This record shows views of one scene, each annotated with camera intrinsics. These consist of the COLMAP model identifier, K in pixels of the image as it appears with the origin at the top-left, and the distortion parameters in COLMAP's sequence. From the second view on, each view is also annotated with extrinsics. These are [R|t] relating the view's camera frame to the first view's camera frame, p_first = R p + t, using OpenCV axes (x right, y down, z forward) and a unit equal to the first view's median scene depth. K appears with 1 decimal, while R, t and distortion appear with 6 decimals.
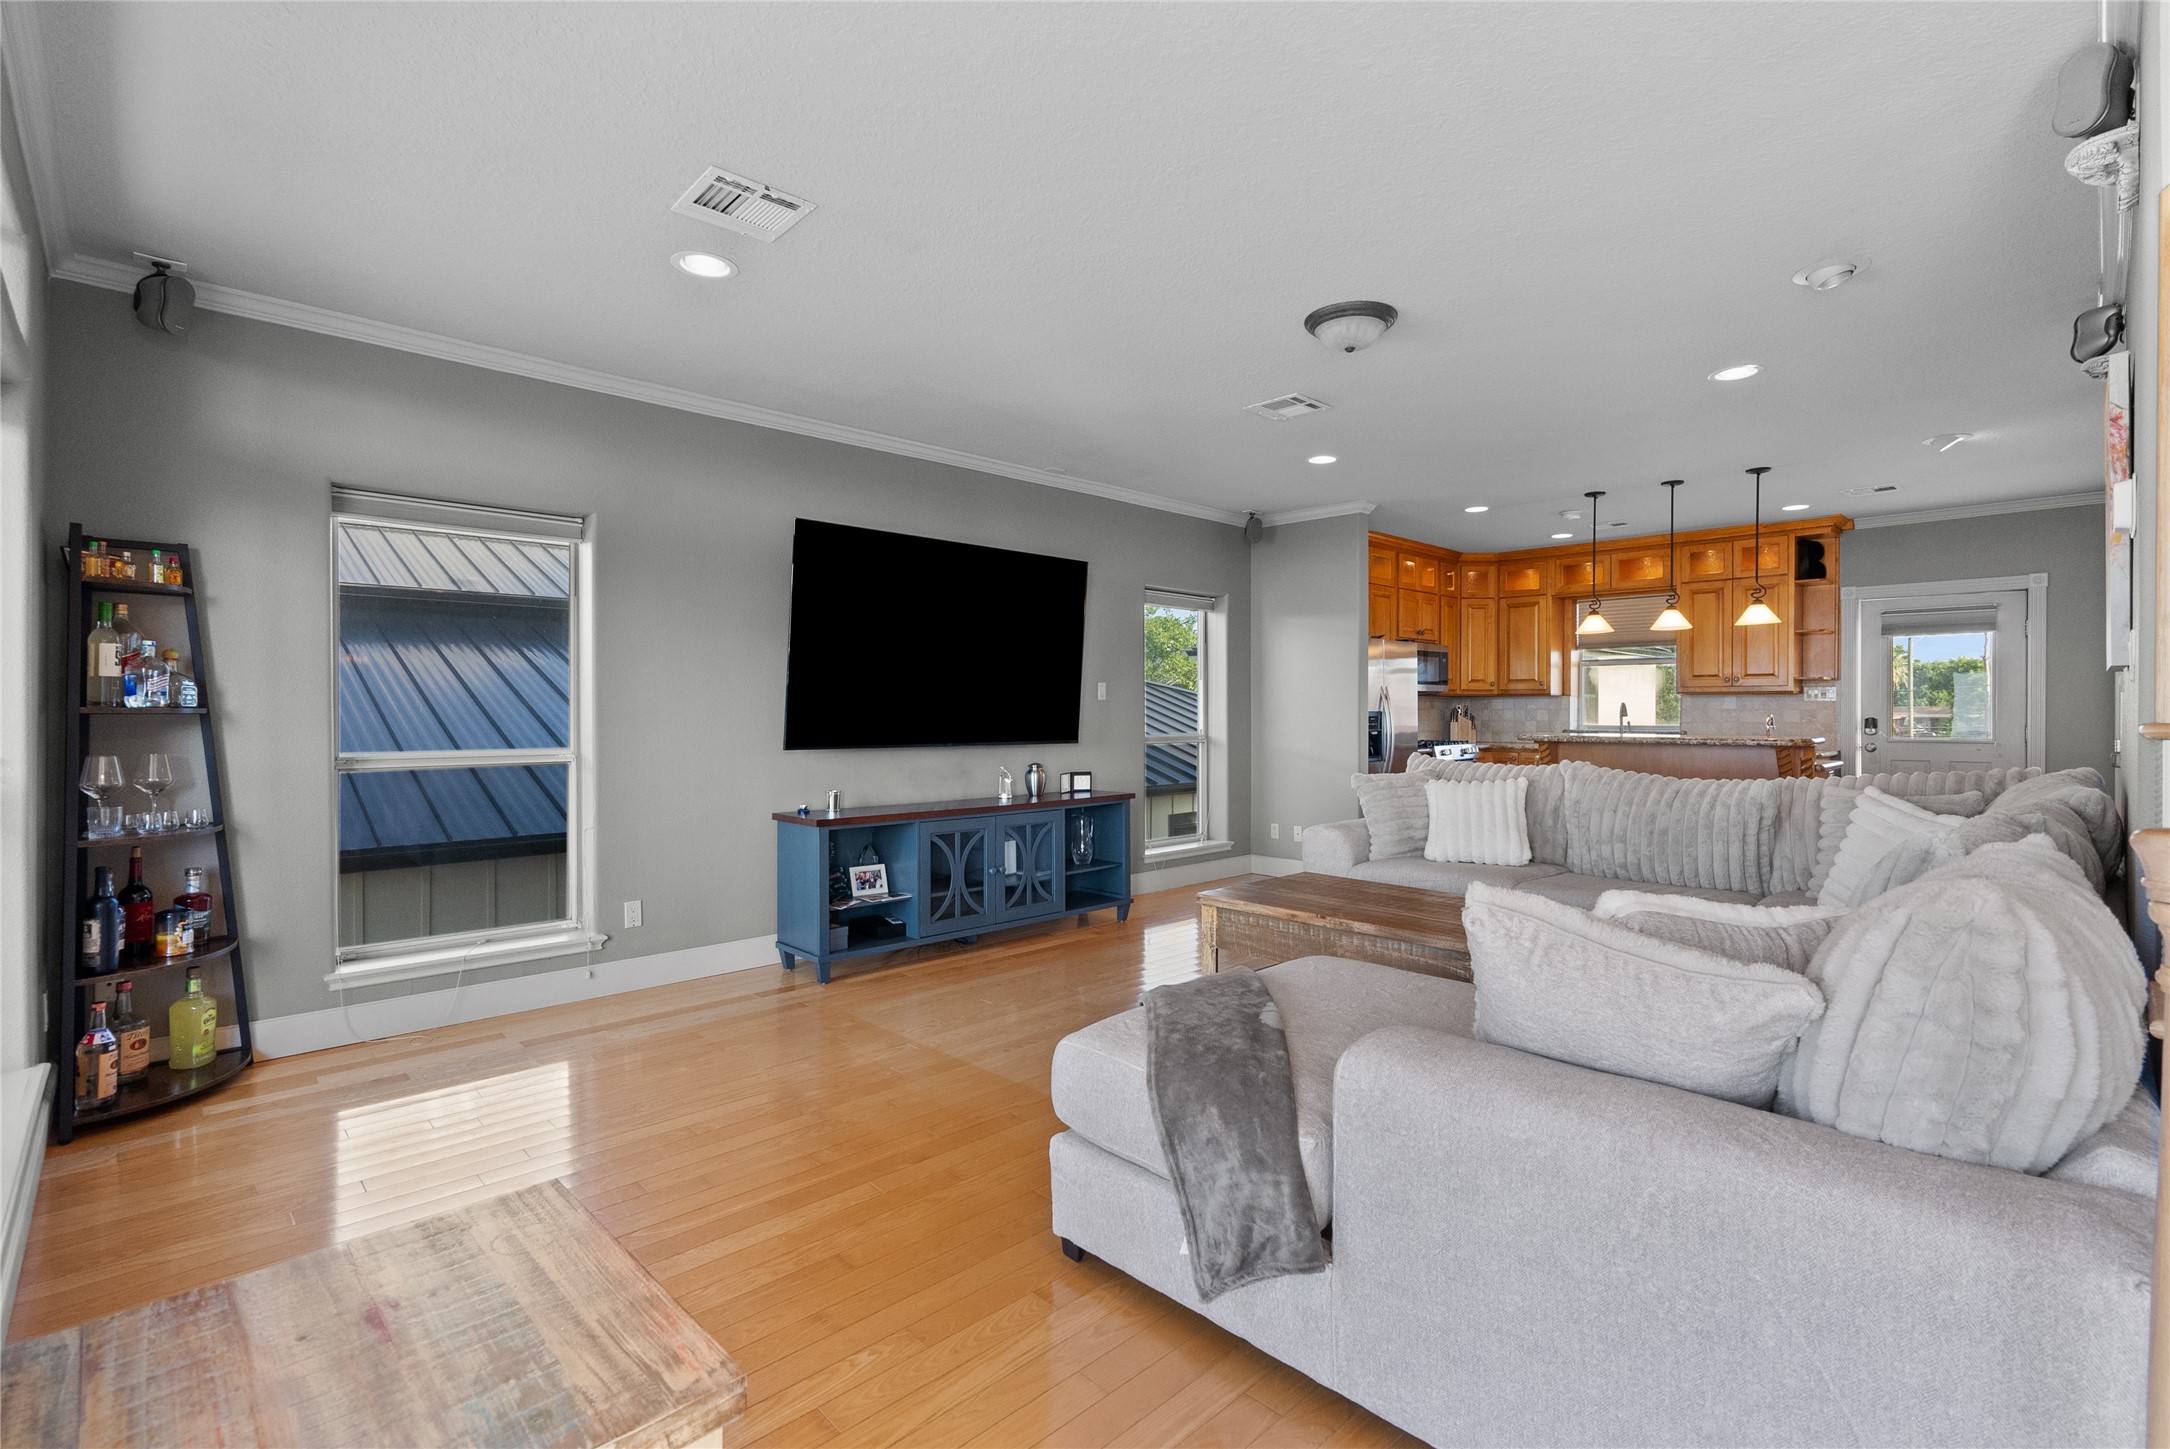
lens RADIAL K [[987.8, 0, 1088.5], [0, 987.8, 720.9], [0, 0, 1]] dist [-0.003338, 0.000883]
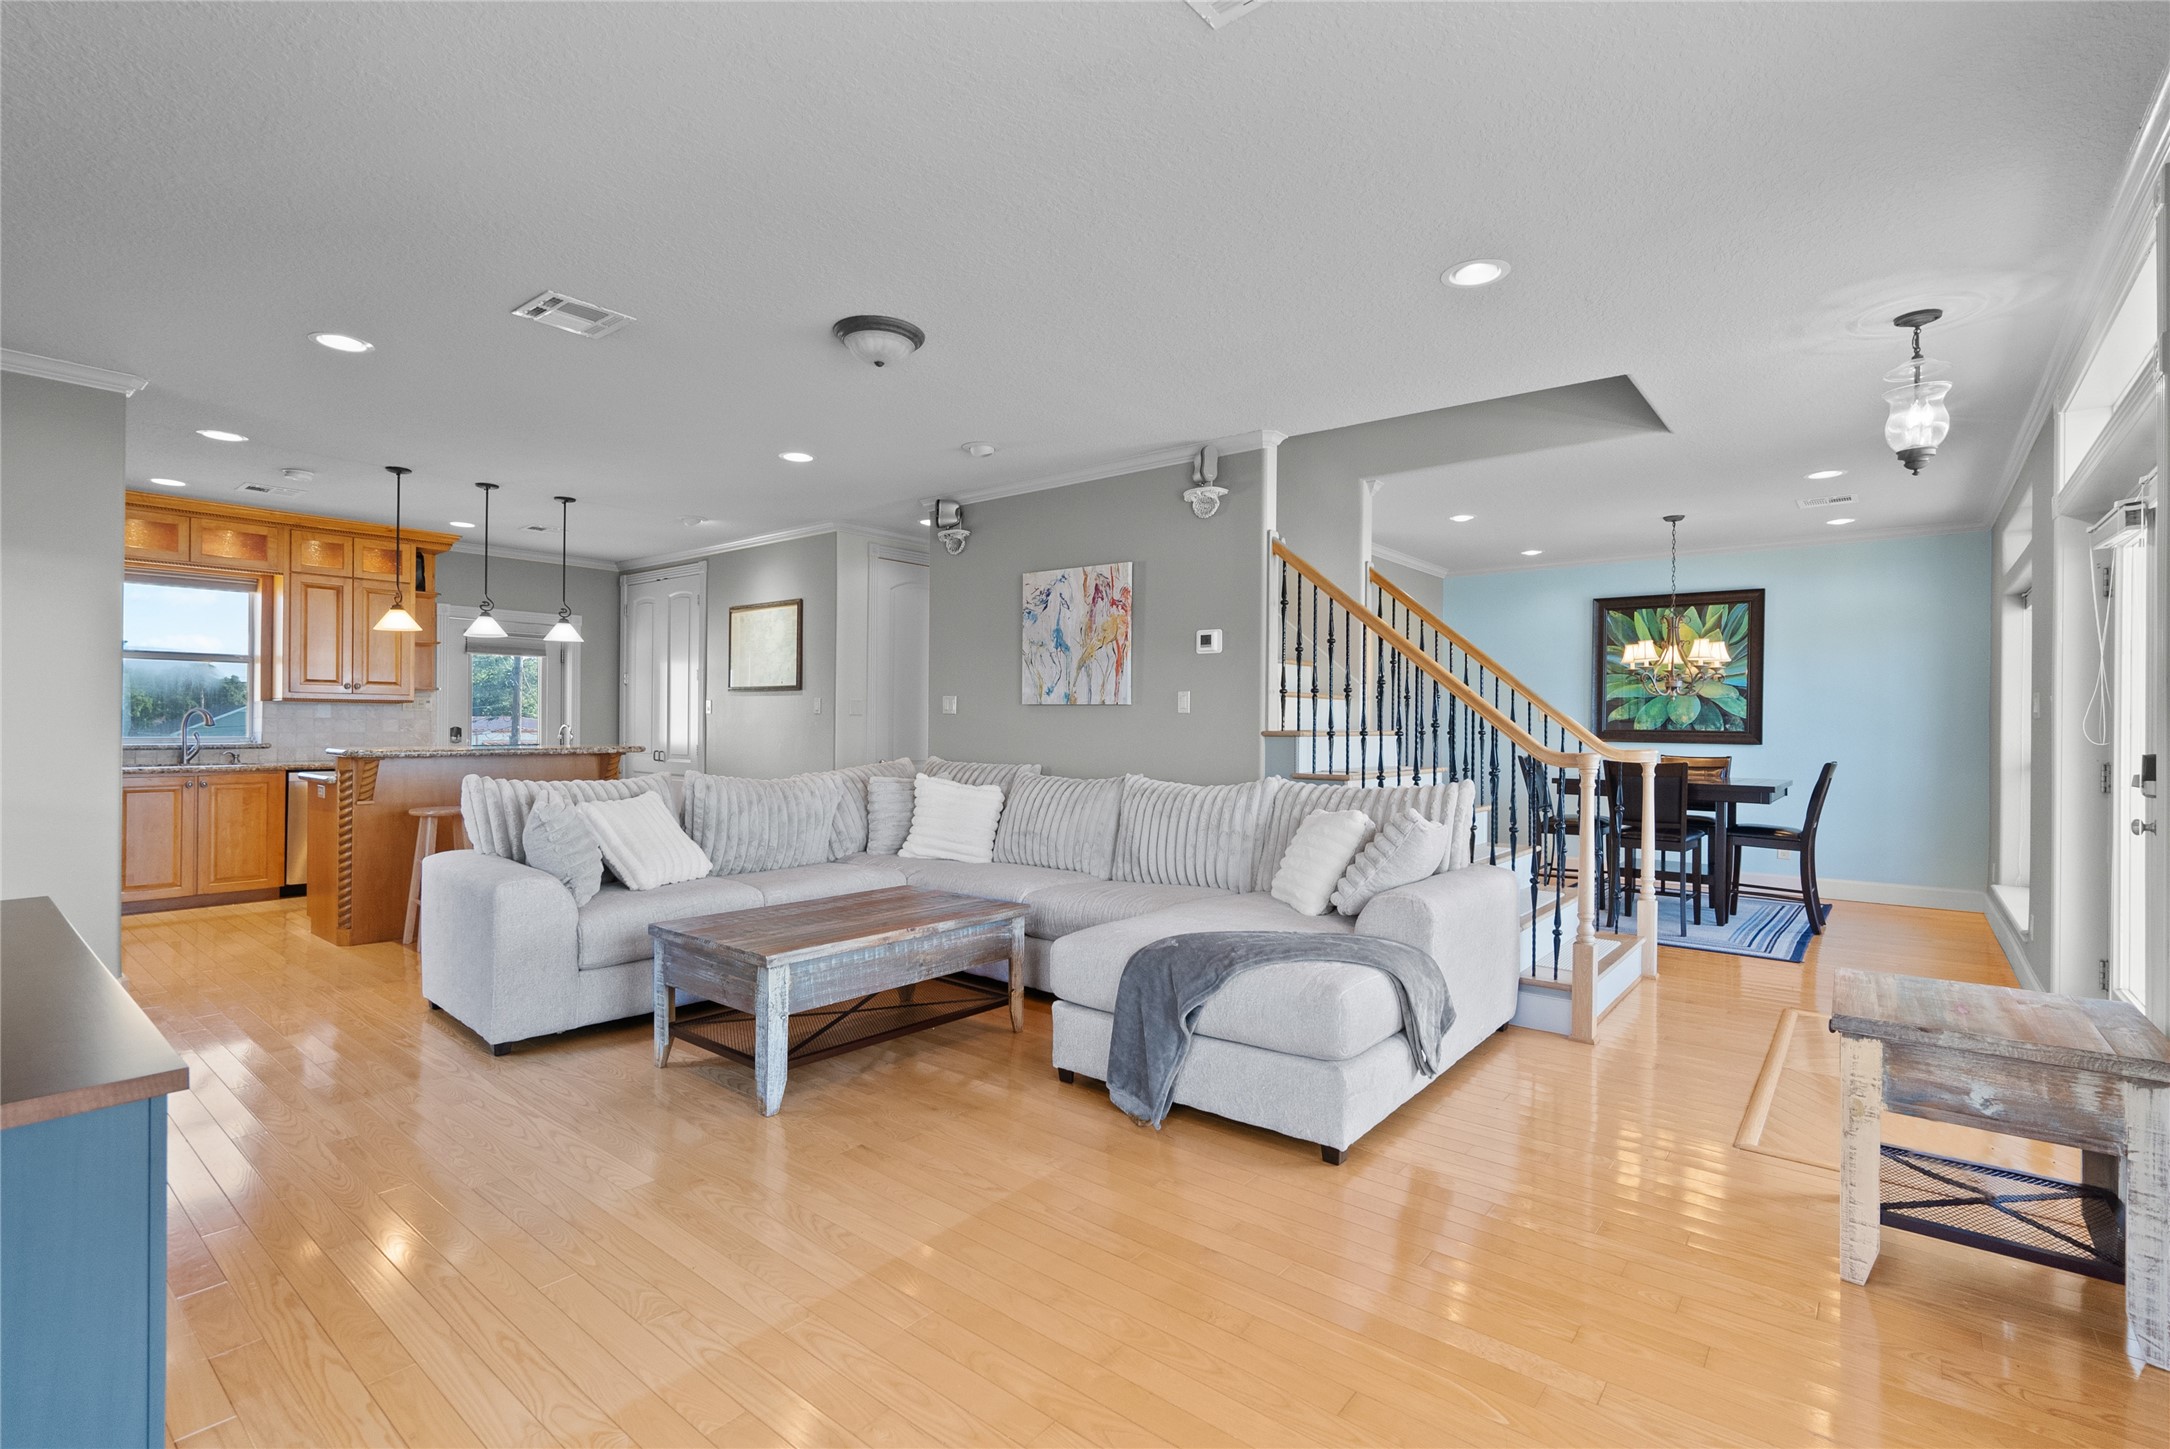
lens RADIAL K [[987.8, 0, 1088.5], [0, 987.8, 720.9], [0, 0, 1]] dist [-0.003338, 0.000883]
pose [[-0.108744, -0.000570, 0.994070, -0.471600], [0.006750, 0.999976, 0.001312, -0.008206], [-0.994047, 0.006852, -0.108738, 0.559808]]
